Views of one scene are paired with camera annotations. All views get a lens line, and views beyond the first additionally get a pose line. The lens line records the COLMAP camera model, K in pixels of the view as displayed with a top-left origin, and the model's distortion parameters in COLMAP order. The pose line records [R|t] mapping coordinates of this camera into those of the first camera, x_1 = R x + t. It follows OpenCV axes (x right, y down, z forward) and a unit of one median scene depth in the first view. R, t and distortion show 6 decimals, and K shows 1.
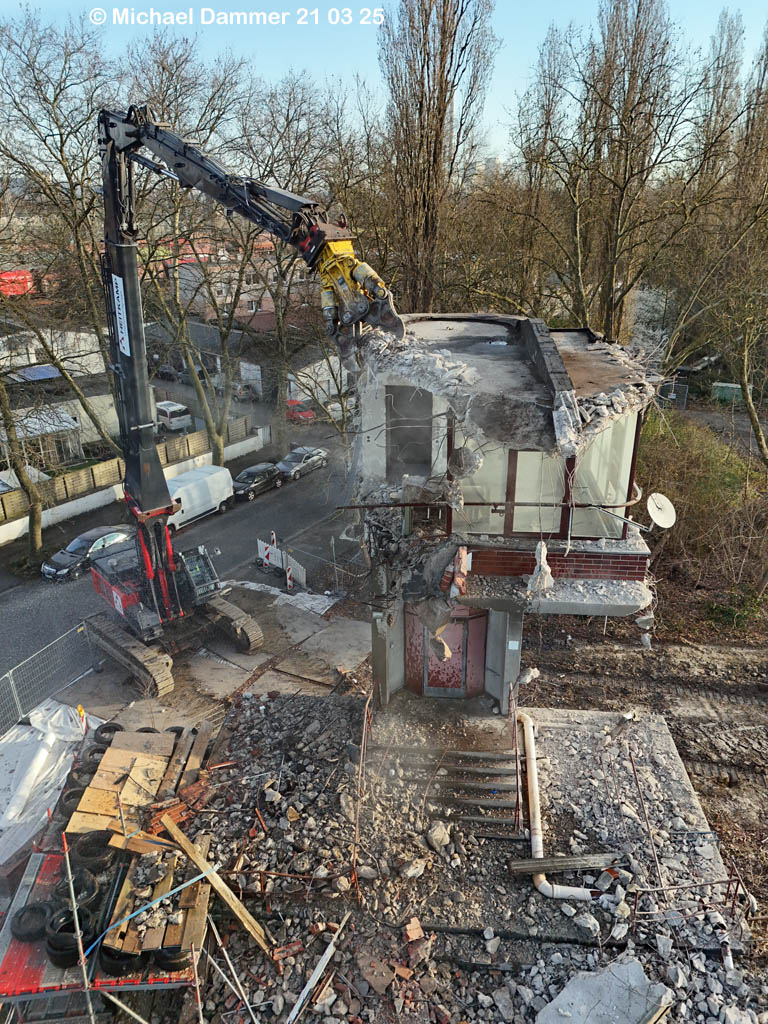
lens RADIAL K [[713.4, 0, 391.3], [0, 713.4, 511.1], [0, 0, 1]] dist [0.036091, -0.000852]
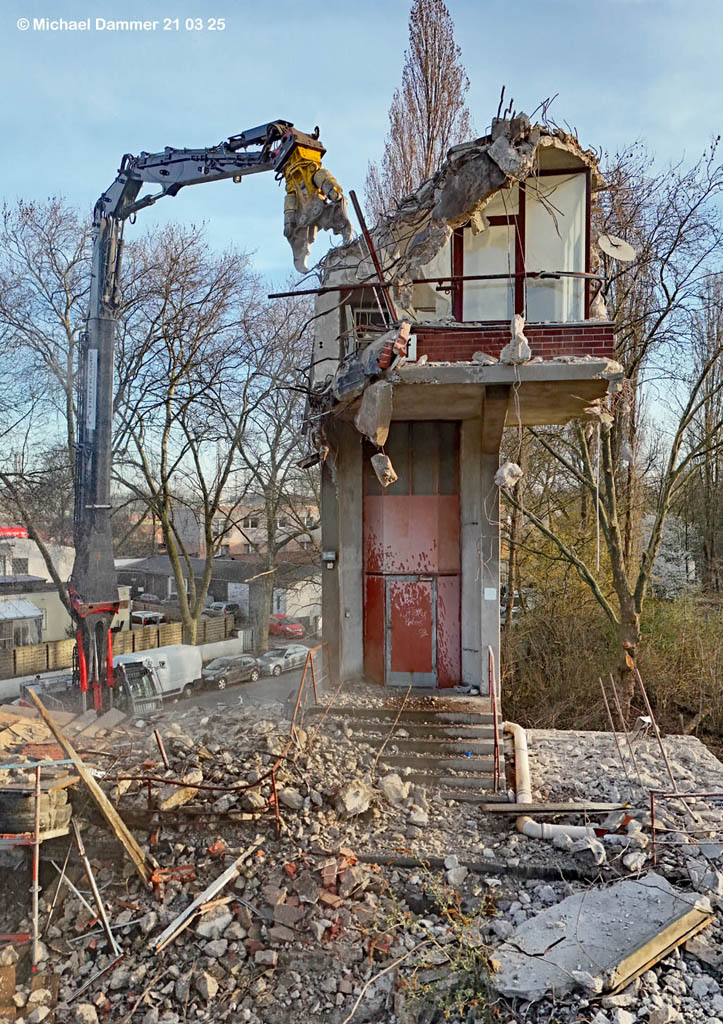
lens RADIAL K [[792.1, 0, 361.5], [0, 792.1, 512.0], [0, 0, 1]] dist [0.071363, -0.002027]
pose [[0.998968, 0.004475, -0.045202, 0.076578], [-0.019626, 0.939979, -0.340668, 0.509917], [0.040964, 0.341204, 0.939096, 0.116081]]
